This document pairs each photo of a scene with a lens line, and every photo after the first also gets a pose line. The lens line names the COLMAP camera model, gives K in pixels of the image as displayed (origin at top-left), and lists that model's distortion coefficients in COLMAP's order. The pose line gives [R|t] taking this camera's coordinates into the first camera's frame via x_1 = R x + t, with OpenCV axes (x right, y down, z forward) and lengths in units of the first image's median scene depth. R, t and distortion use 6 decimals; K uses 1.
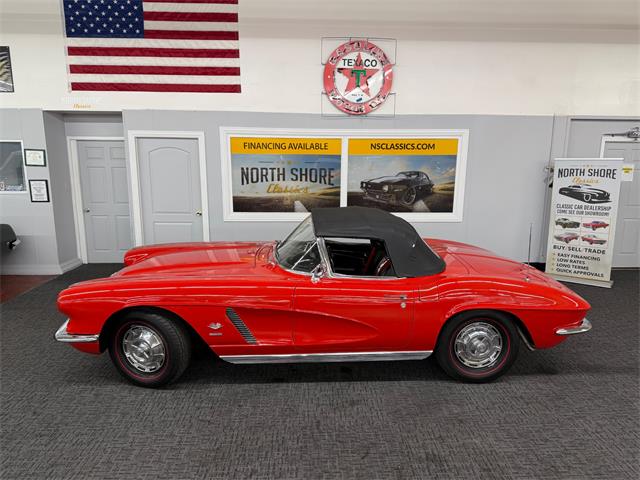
lens RADIAL K [[452.3, 0, 321.2], [0, 452.3, 241.2], [0, 0, 1]] dist [0.030692, -0.045312]
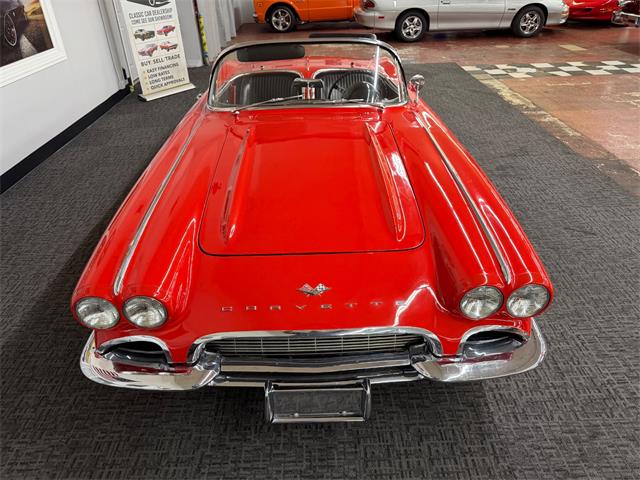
lens RADIAL K [[452.3, 0, 319.7], [0, 452.3, 239.5], [0, 0, 1]] dist [0.030692, -0.045312]
pose [[0.016492, -0.535882, 0.844132, -0.483073], [0.212075, 0.826913, 0.520807, -0.101956], [-0.977114, 0.170430, 0.127285, 0.598752]]
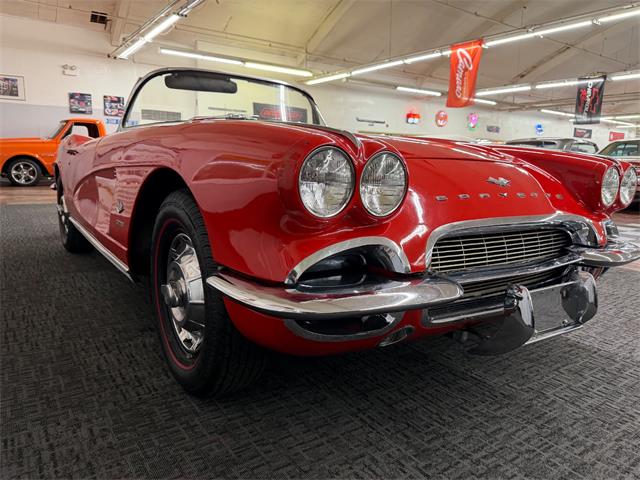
lens RADIAL K [[452.3, 0, 323.4], [0, 452.3, 237.9], [0, 0, 1]] dist [0.030692, -0.045312]
pose [[-0.548462, -0.159060, 0.820908, -0.426143], [0.123443, 0.955582, 0.267629, 0.005093], [-0.827013, 0.248120, -0.504465, 0.822063]]
